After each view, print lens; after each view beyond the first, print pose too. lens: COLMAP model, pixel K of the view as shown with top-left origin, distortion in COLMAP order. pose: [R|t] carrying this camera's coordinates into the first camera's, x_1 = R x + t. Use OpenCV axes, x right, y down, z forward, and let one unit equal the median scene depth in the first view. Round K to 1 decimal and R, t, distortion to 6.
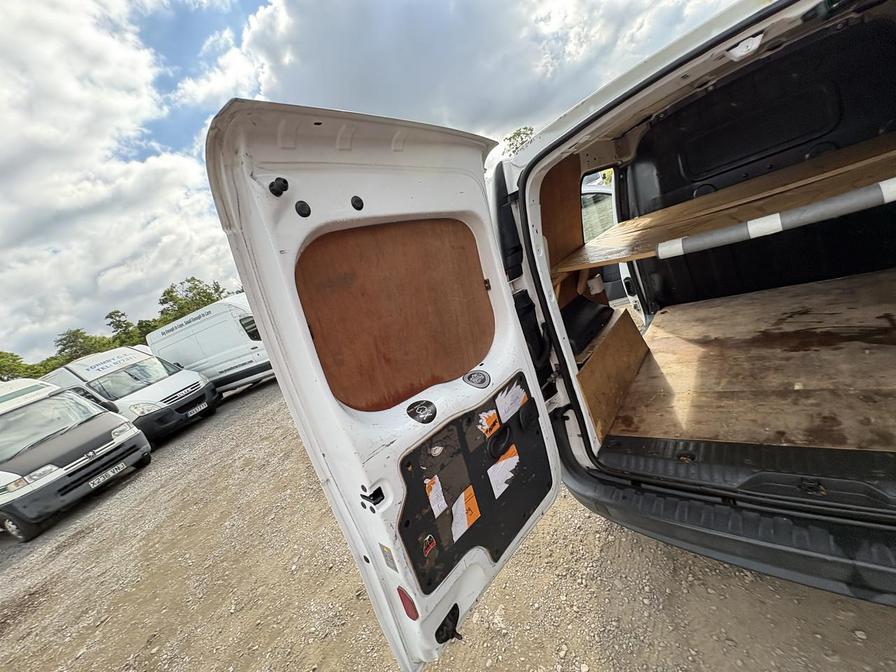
lens RADIAL K [[356.3, 0, 445.0], [0, 356.3, 336.8], [0, 0, 1]] dist [-0.000536, 0.000103]
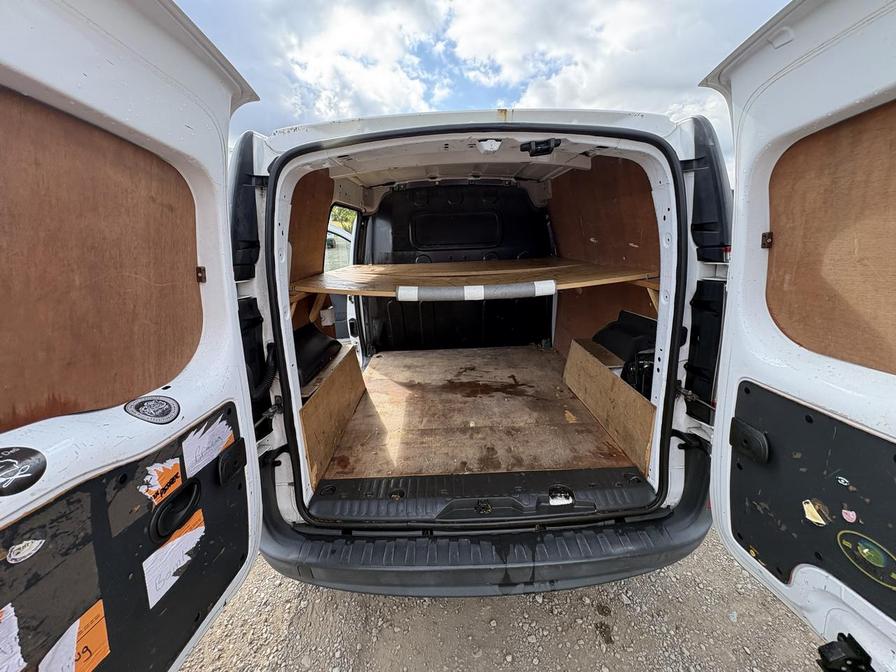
lens RADIAL K [[355.5, 0, 448.9], [0, 355.5, 335.7], [0, 0, 1]] dist [0.001692, 0.000050]
pose [[0.696972, 0.176491, 0.695041, -0.006454], [-0.094332, 0.983382, -0.155115, 0.032296], [-0.710867, 0.042546, 0.702038, 0.150047]]
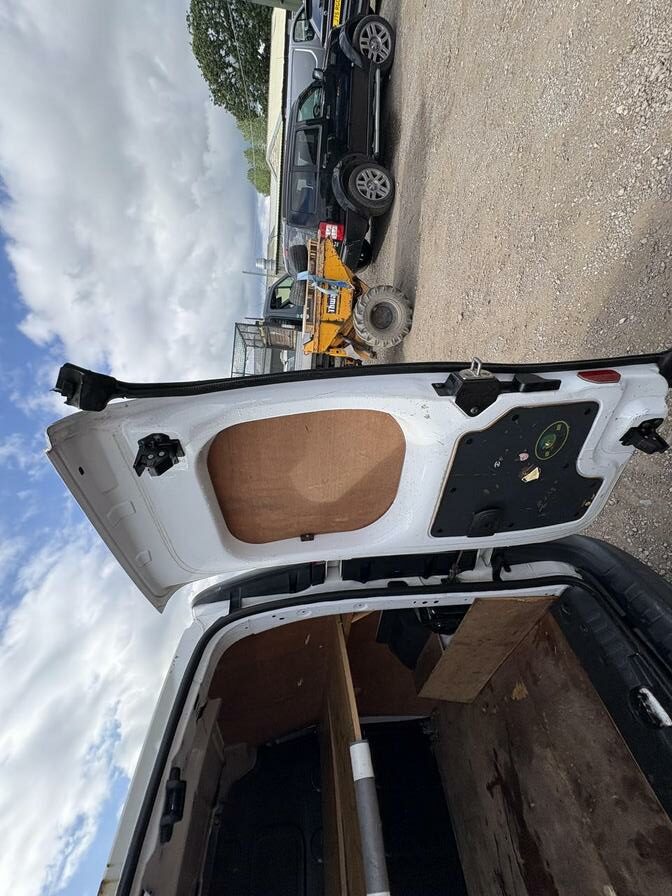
lens RADIAL K [[354.0, 0, 336.1], [0, 354.0, 450.5], [0, 0, 1]] dist [0.000450, 0.000214]
pose [[0.271097, 0.071018, 0.959929, 0.092162], [0.942216, -0.223493, -0.249560, -0.004148], [0.196814, 0.972115, -0.127503, 0.115496]]
